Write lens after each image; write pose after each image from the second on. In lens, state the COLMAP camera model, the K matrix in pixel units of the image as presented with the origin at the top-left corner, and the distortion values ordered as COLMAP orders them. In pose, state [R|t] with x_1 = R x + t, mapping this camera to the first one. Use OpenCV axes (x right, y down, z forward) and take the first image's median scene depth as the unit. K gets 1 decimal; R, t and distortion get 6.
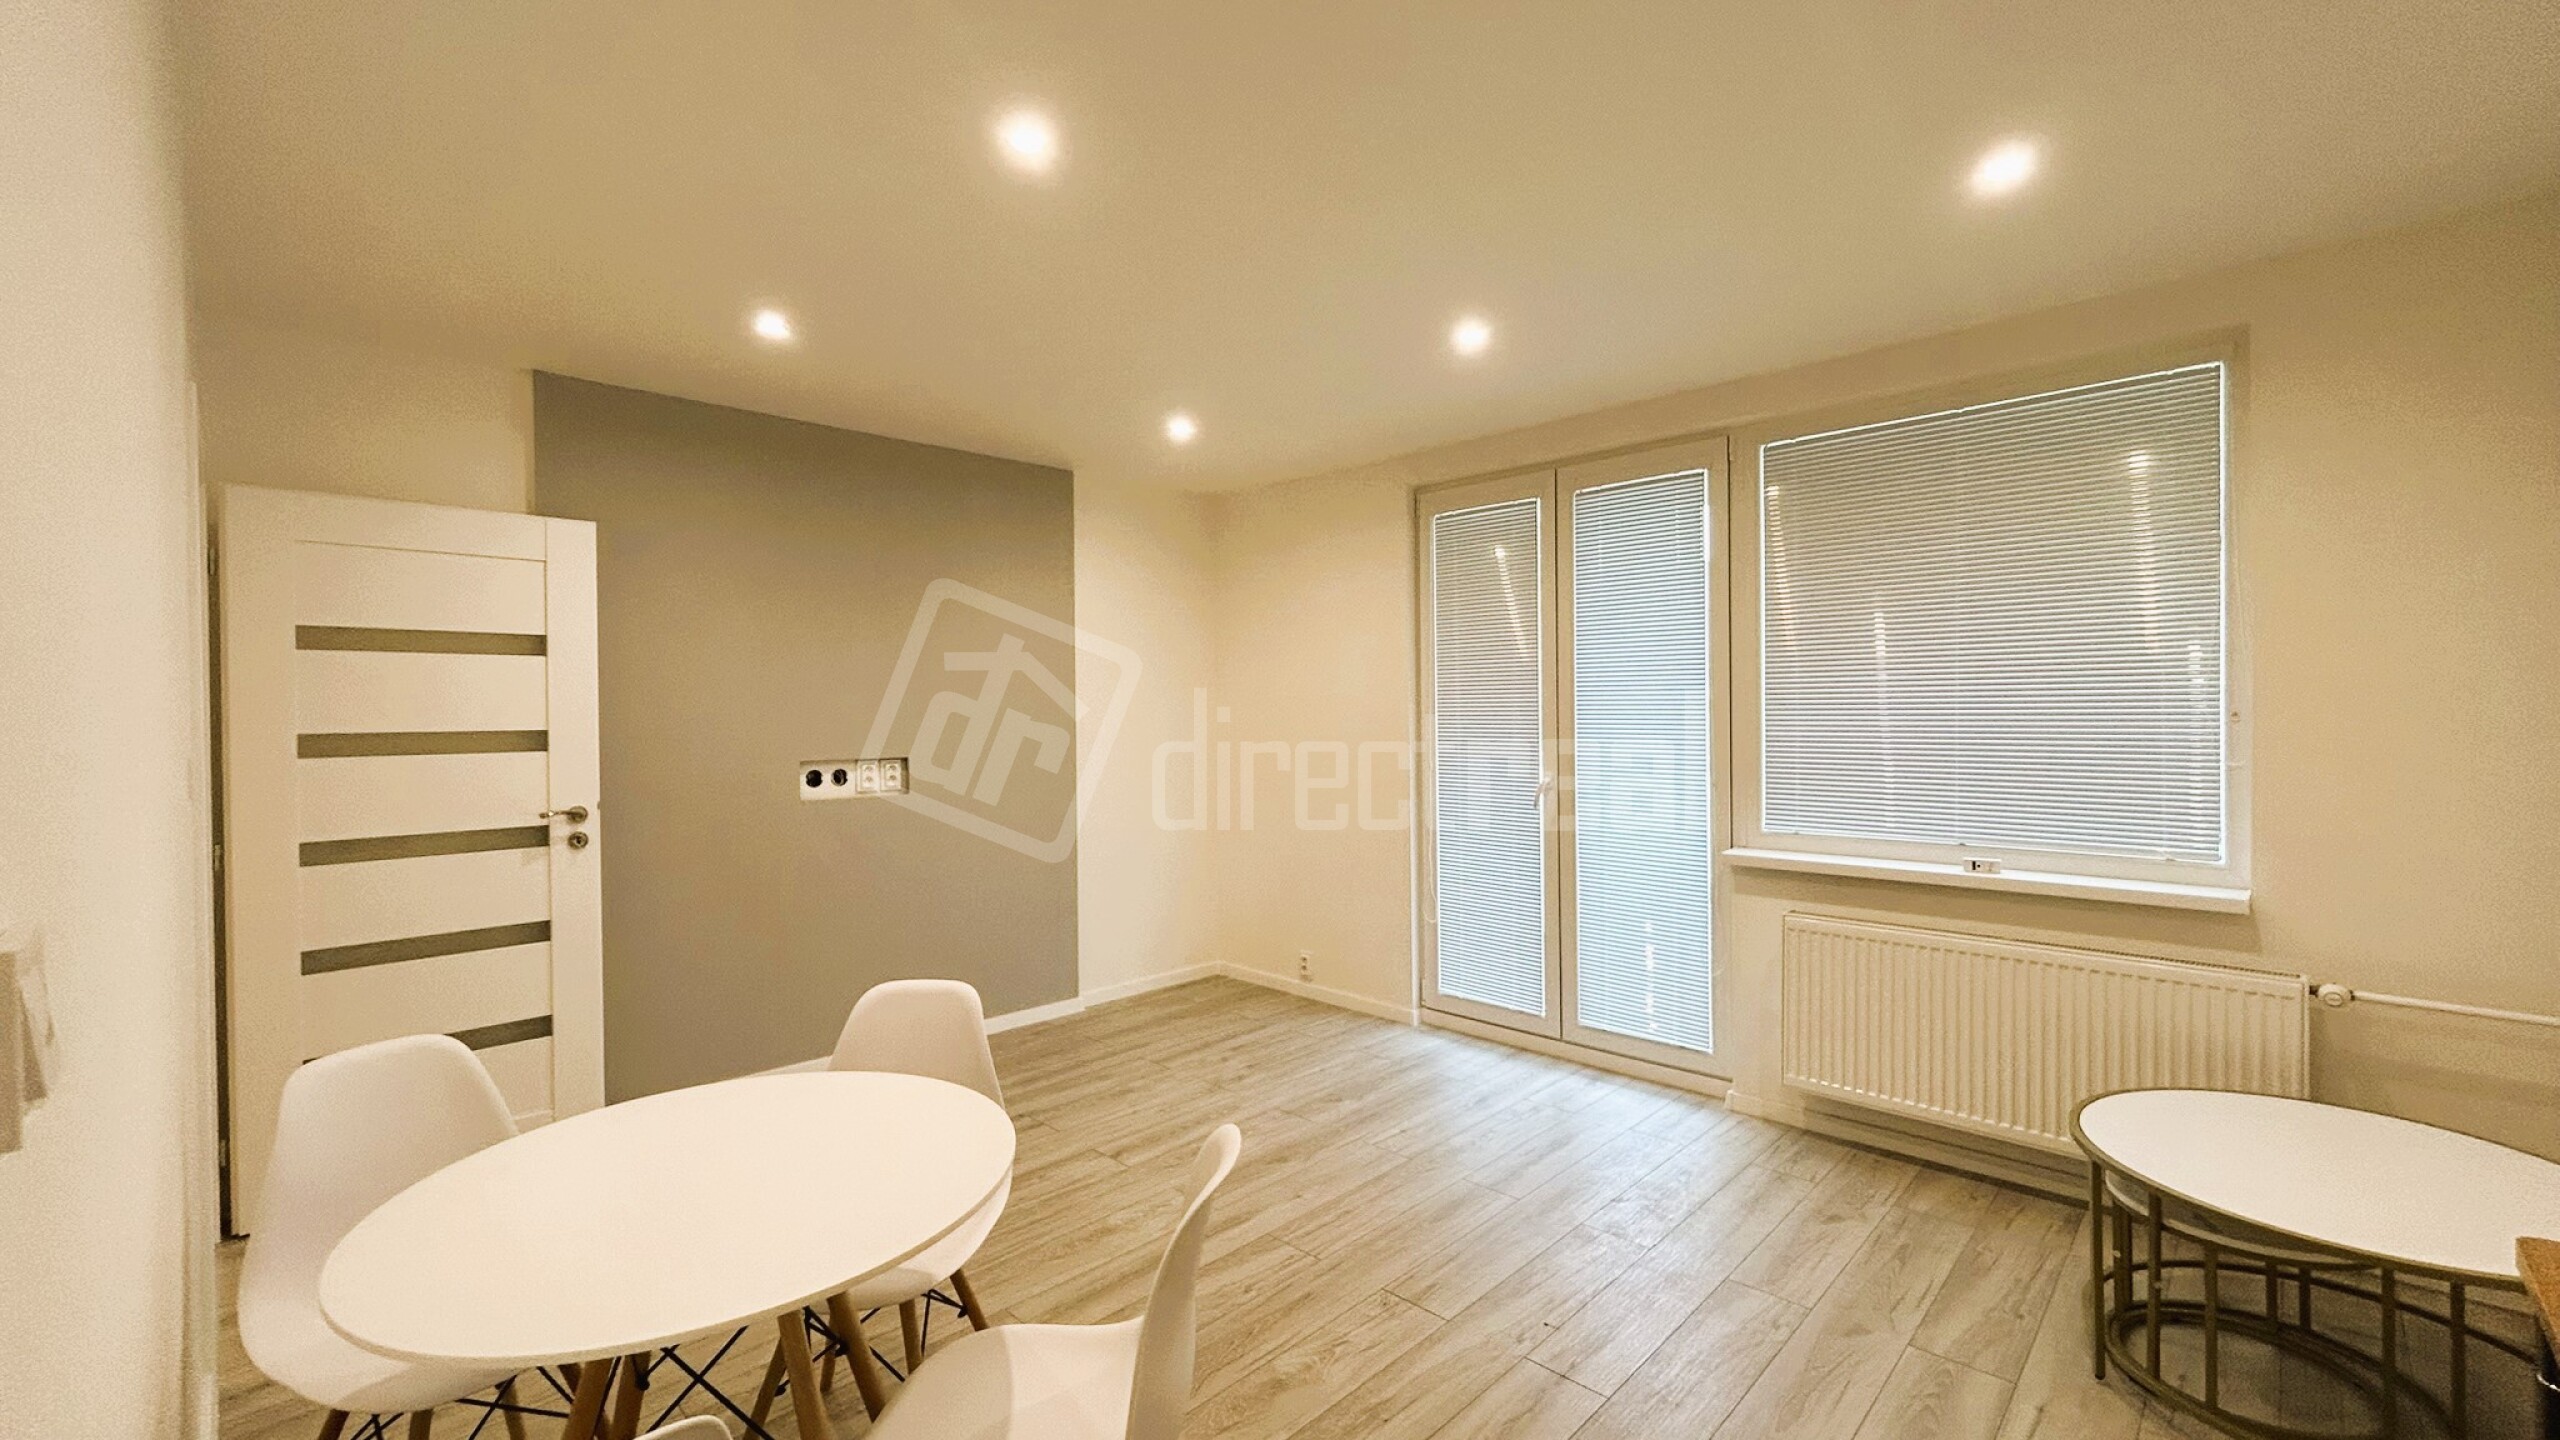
lens RADIAL K [[1040.2, 0, 1274.4], [0, 1040.2, 708.5], [0, 0, 1]] dist [-0.004316, 0.002650]
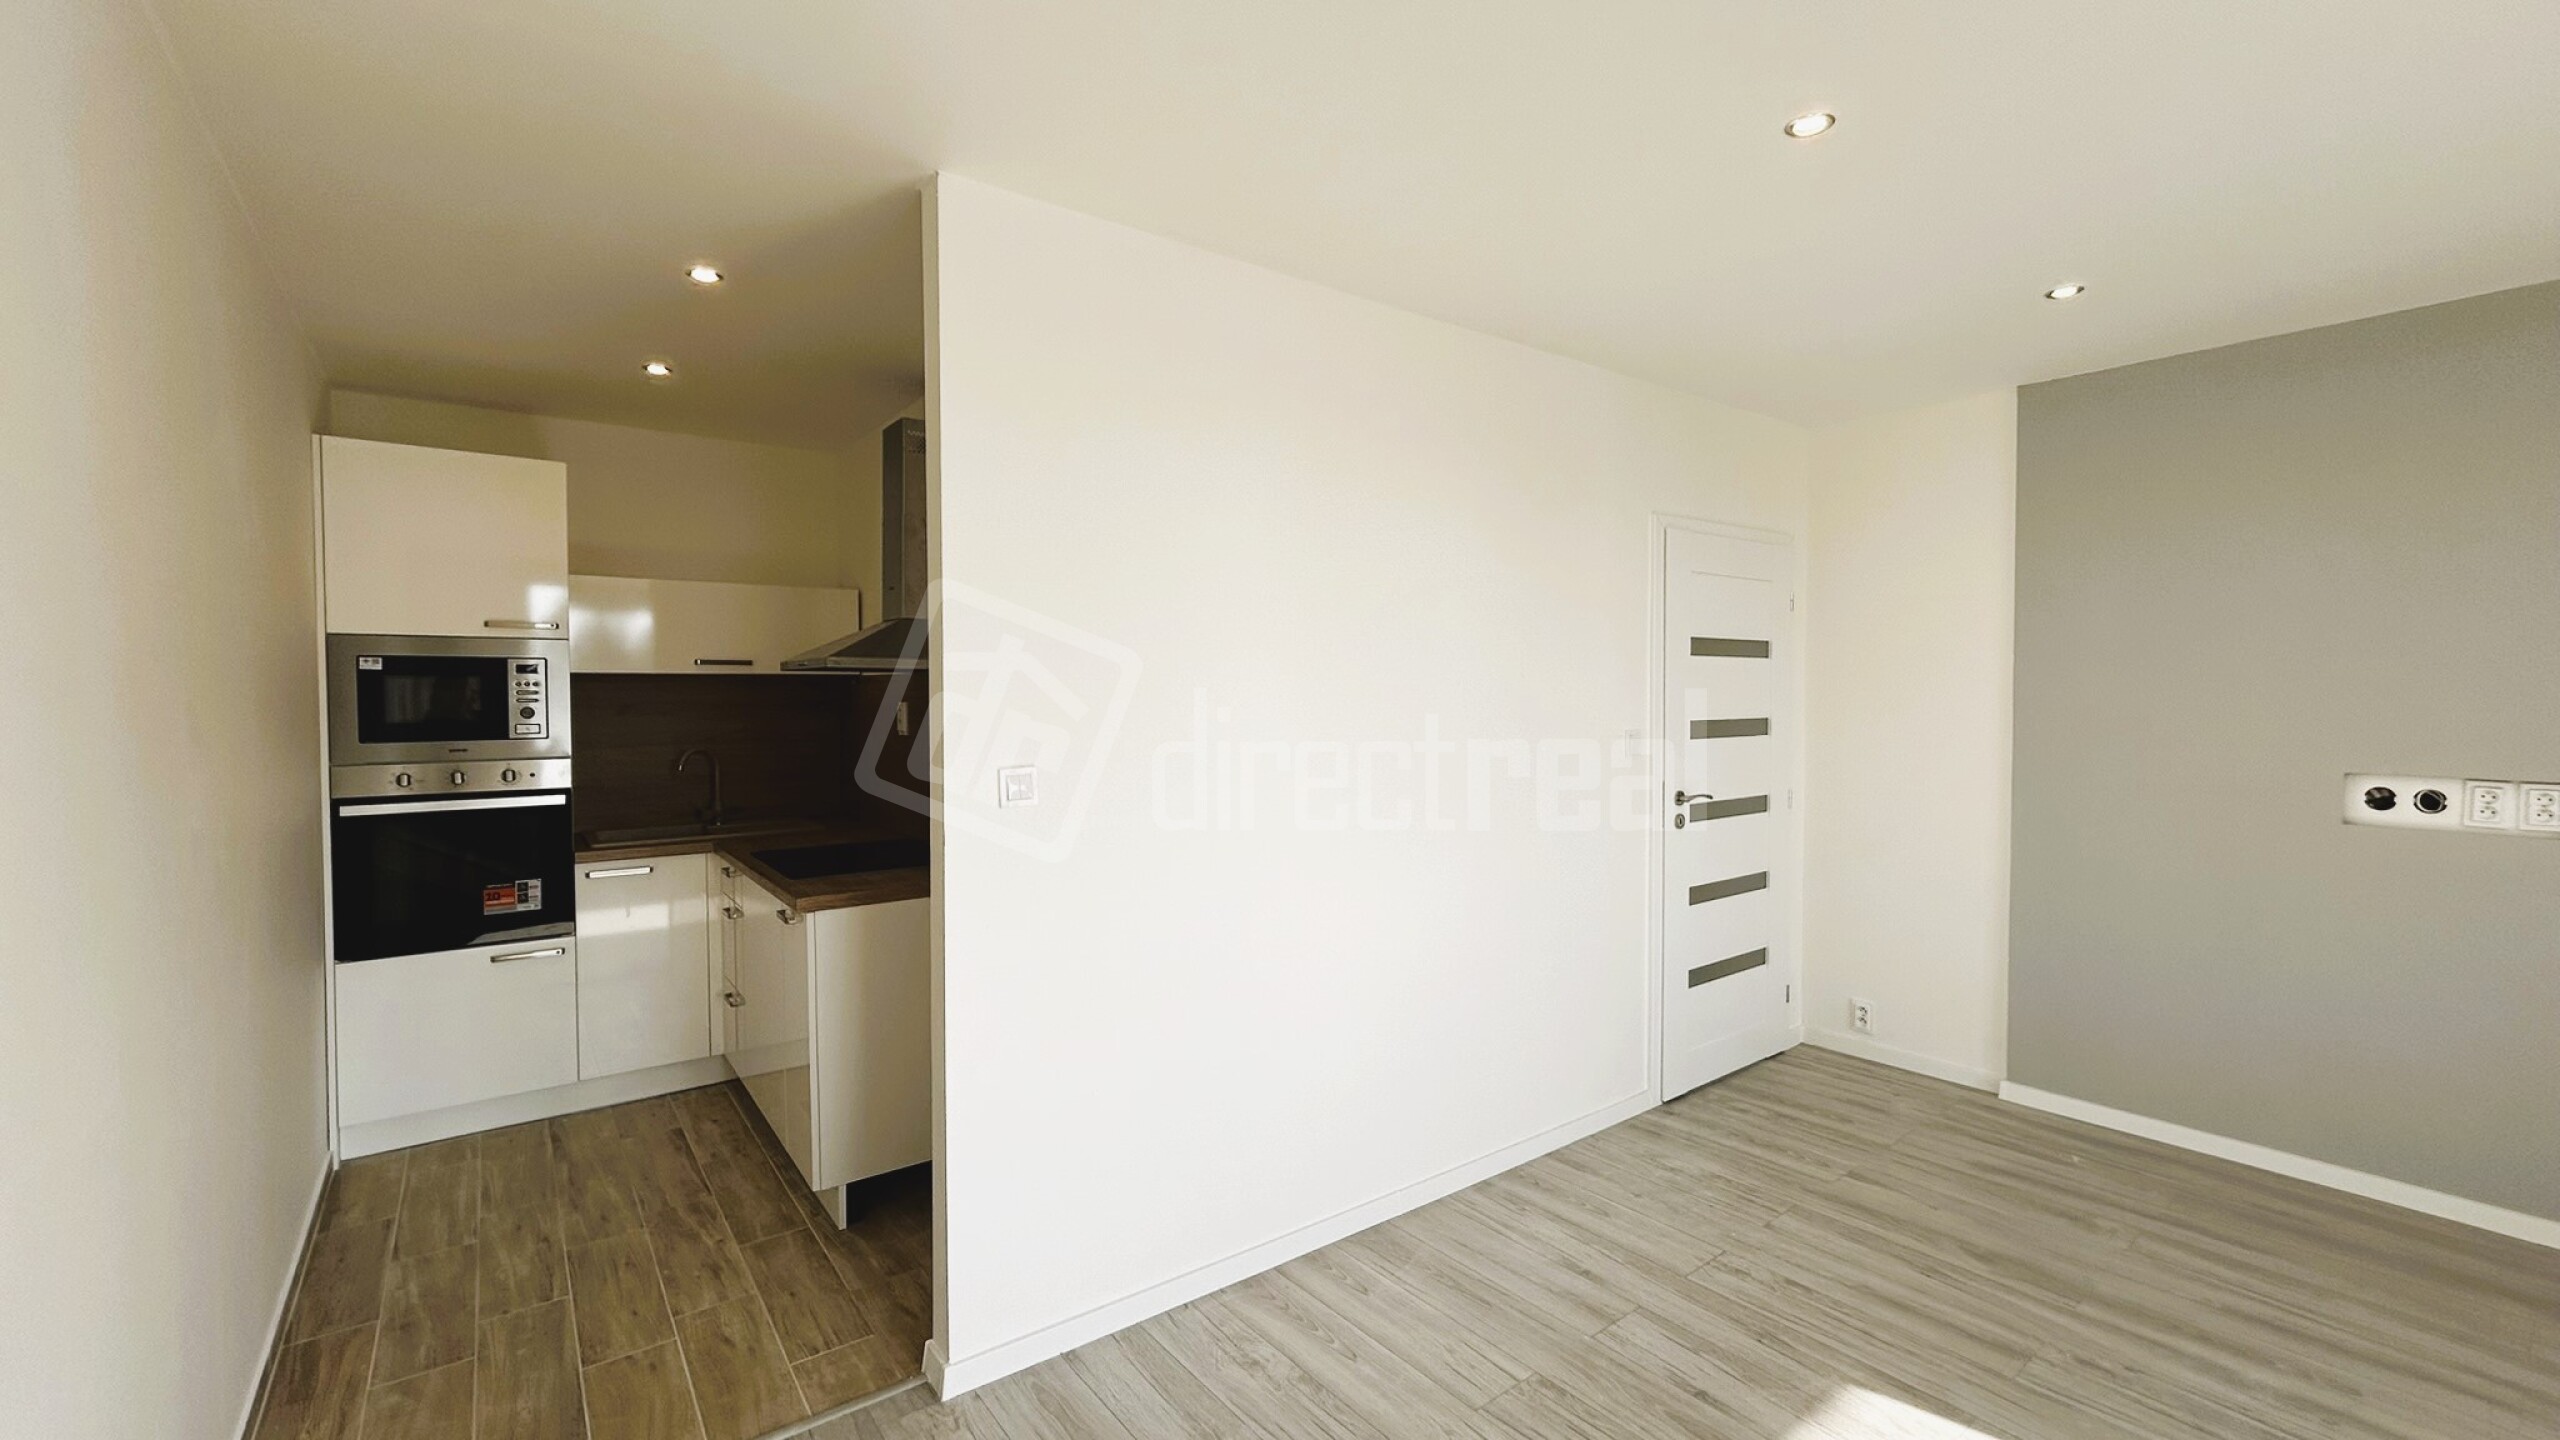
lens RADIAL K [[1040.2, 0, 1292.2], [0, 1040.2, 706.8], [0, 0, 1]] dist [-0.004316, 0.002650]
pose [[-0.130638, 0.024433, -0.991129, 0.485651], [0.004564, 0.999701, 0.024043, -0.024010], [0.991420, -0.001383, -0.130711, 0.412658]]
